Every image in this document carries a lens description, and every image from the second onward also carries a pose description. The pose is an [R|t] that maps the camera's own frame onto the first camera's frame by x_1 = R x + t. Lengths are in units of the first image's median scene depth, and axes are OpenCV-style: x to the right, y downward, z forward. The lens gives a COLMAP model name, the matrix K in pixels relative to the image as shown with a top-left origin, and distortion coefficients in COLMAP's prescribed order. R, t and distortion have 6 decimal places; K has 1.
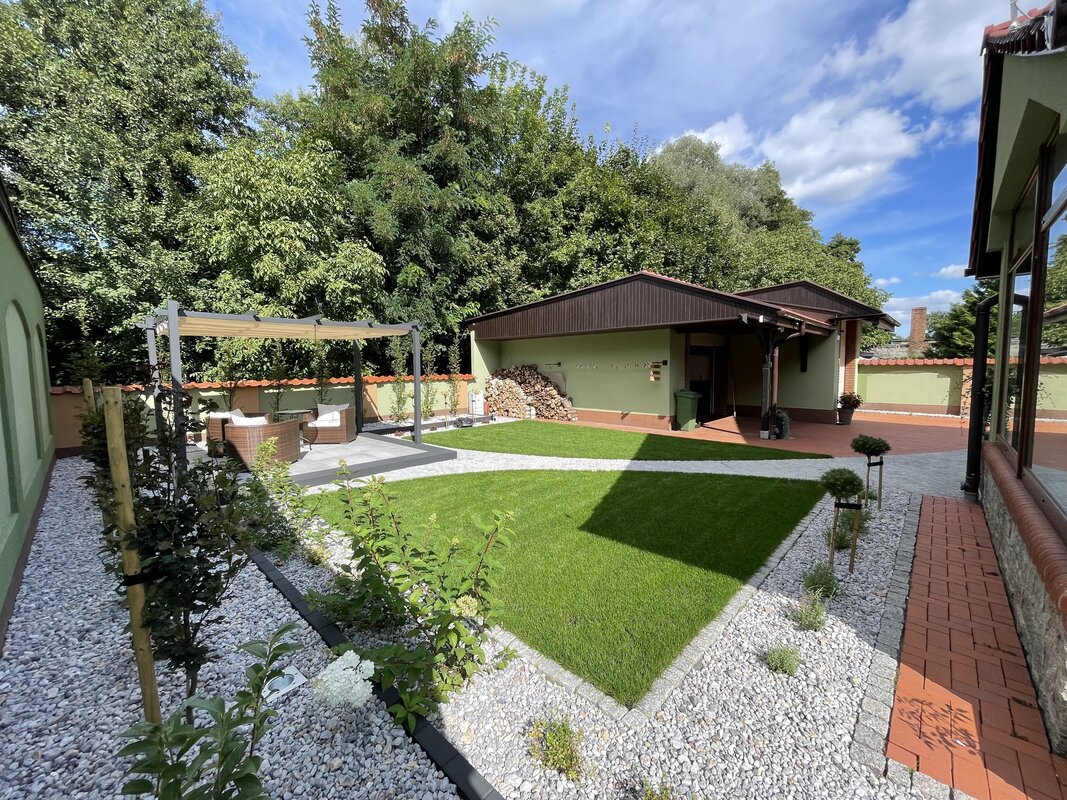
lens RADIAL K [[429.9, 0, 535.2], [0, 429.9, 395.8], [0, 0, 1]] dist [-0.001281, -0.000238]
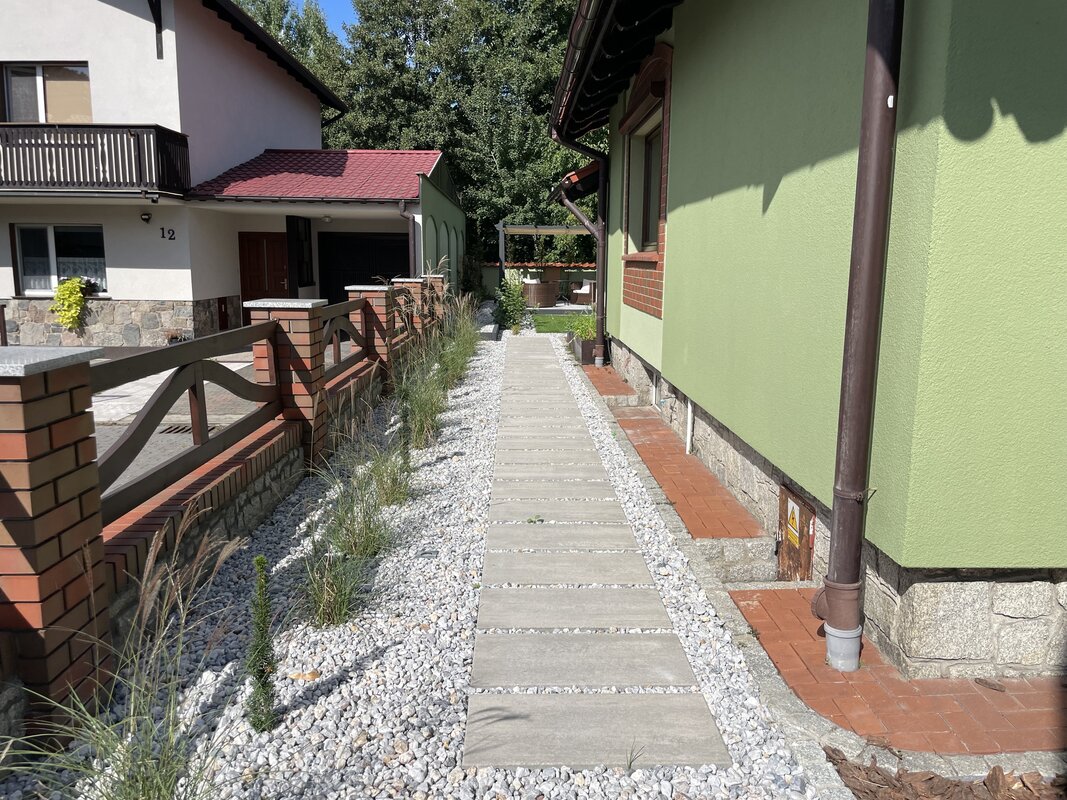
lens RADIAL K [[819.6, 0, 535.0], [0, 819.6, 407.8], [0, 0, 1]] dist [0.030758, -0.042305]
pose [[0.699019, 0.144213, -0.700411, 1.071104], [-0.071143, 0.988619, 0.132553, 0.072387], [0.711556, -0.042828, 0.701323, -0.839549]]
